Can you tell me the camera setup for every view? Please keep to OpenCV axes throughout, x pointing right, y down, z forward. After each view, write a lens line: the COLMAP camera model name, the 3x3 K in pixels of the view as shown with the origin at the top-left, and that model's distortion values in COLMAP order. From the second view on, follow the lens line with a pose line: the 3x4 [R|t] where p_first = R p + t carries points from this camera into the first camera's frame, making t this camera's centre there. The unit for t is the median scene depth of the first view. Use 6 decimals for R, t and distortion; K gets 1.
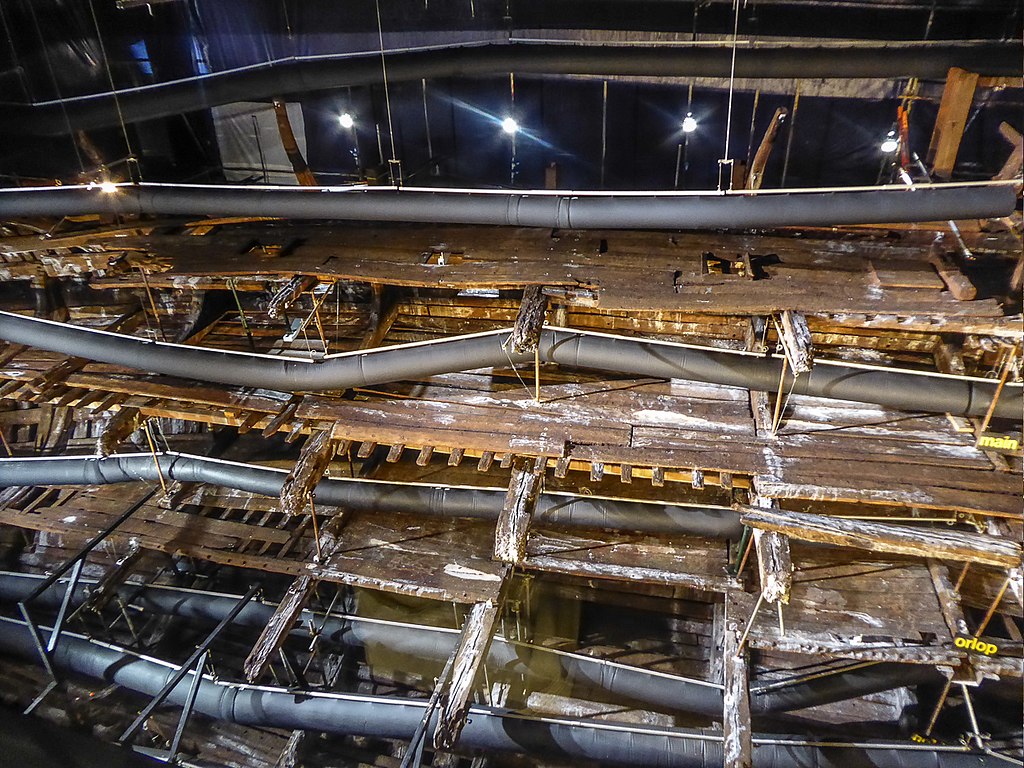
lens RADIAL K [[736.3, 0, 514.8], [0, 736.3, 382.5], [0, 0, 1]] dist [-0.028325, -0.000782]
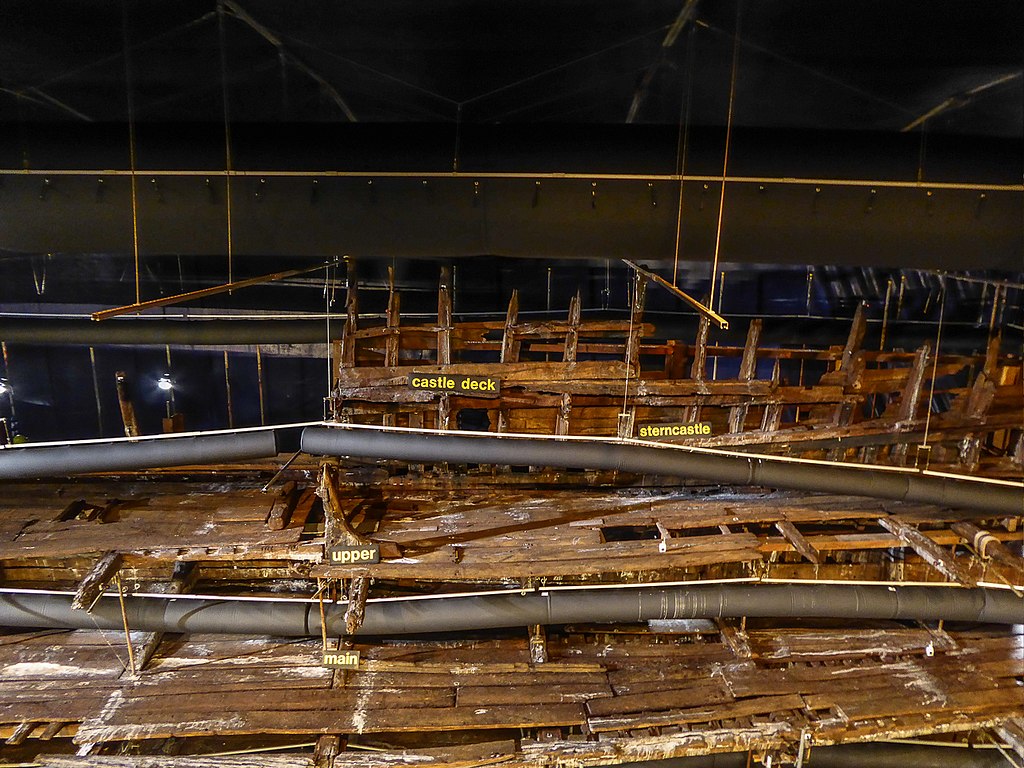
lens RADIAL K [[736.3, 0, 512.0], [0, 736.3, 377.3], [0, 0, 1]] dist [-0.028325, -0.000782]
pose [[0.958546, -0.012417, 0.284669, 0.592663], [0.105966, 0.942929, -0.315682, 0.057155], [-0.264503, 0.332761, 0.905157, -0.189635]]
